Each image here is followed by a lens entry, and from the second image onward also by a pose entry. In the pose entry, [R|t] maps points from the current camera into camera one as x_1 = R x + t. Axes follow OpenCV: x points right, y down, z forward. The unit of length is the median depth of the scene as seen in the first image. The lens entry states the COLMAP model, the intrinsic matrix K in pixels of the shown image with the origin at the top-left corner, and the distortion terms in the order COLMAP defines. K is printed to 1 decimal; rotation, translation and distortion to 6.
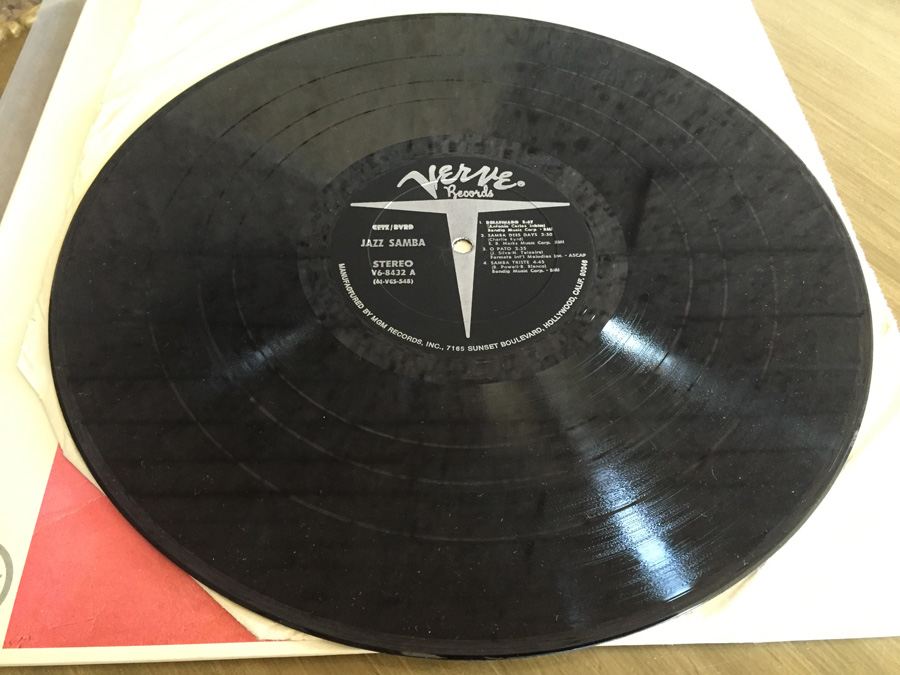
lens RADIAL K [[769.1, 0, 448.4], [0, 769.1, 341.2], [0, 0, 1]] dist [0.044925, -0.078844]
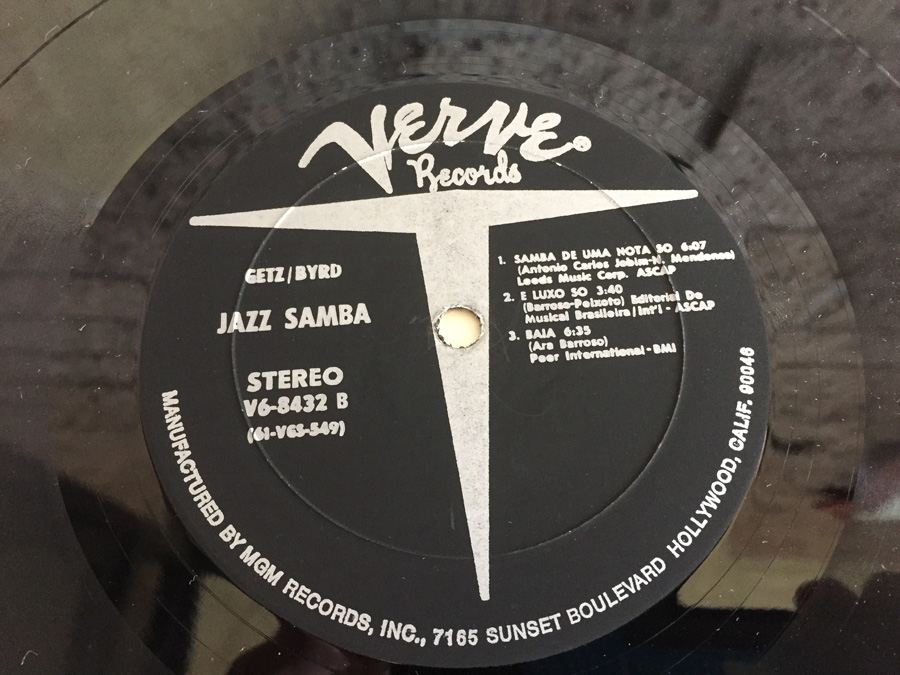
lens RADIAL K [[769.1, 0, 459.7], [0, 769.1, 336.5], [0, 0, 1]] dist [0.044925, -0.078844]
pose [[0.998428, -0.052814, 0.018744, 0.011059], [0.047580, 0.975583, 0.214417, -0.205455], [-0.029610, -0.213188, 0.976562, 0.578636]]
